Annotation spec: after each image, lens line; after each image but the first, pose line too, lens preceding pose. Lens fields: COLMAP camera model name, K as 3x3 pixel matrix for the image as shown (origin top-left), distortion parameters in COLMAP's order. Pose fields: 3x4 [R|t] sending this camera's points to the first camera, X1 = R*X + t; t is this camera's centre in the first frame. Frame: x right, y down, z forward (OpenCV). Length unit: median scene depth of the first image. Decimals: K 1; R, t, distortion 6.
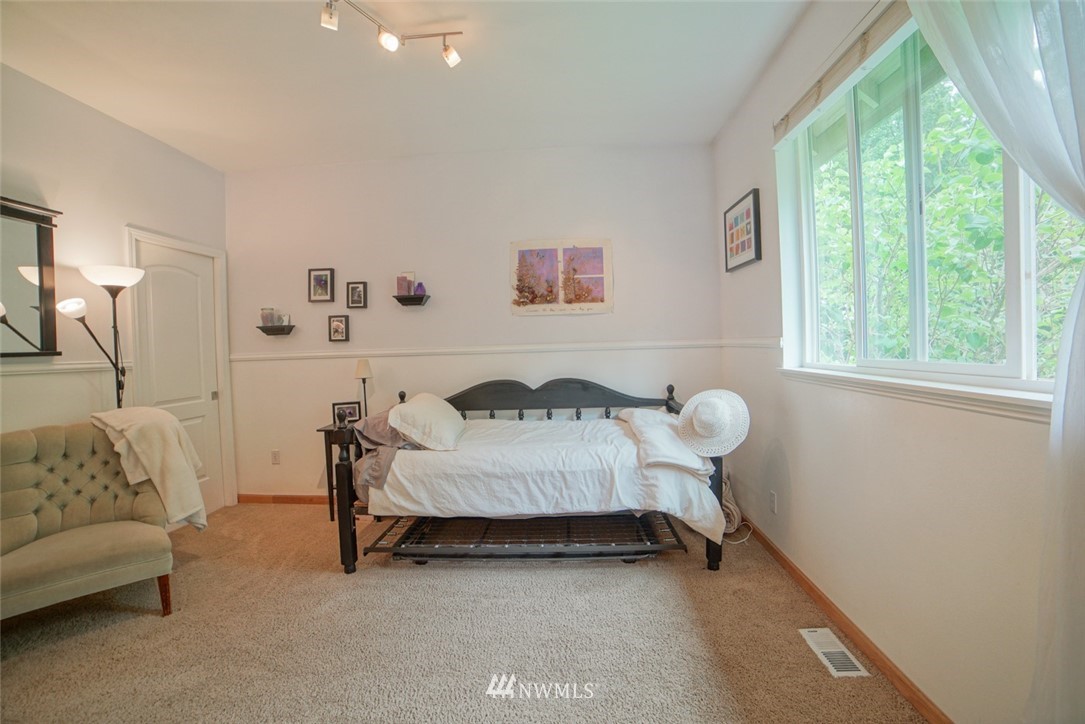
lens RADIAL K [[444.3, 0, 551.5], [0, 444.3, 352.4], [0, 0, 1]] dist [-0.108743, 0.037704]
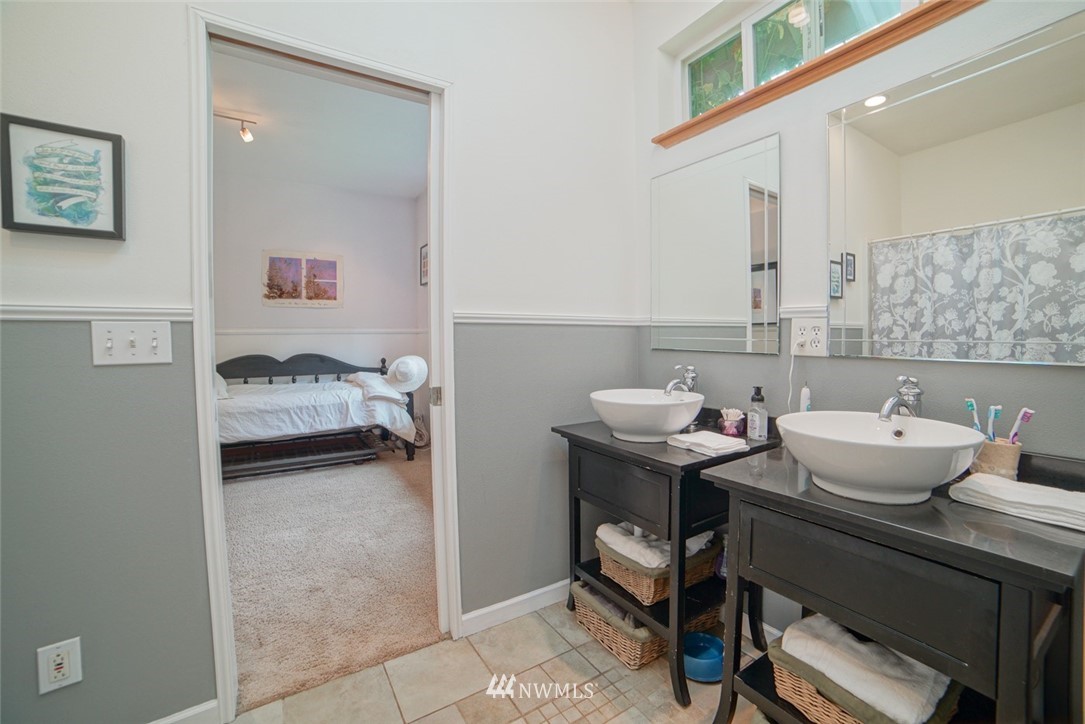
lens RADIAL K [[444.3, 0, 551.5], [0, 444.3, 352.4], [0, 0, 1]] dist [-0.108743, 0.037704]
pose [[0.811901, 0.003625, 0.583784, -0.134362], [-0.005623, 0.999983, 0.001610, 0.049449], [-0.583768, -0.004590, 0.811908, -0.542305]]
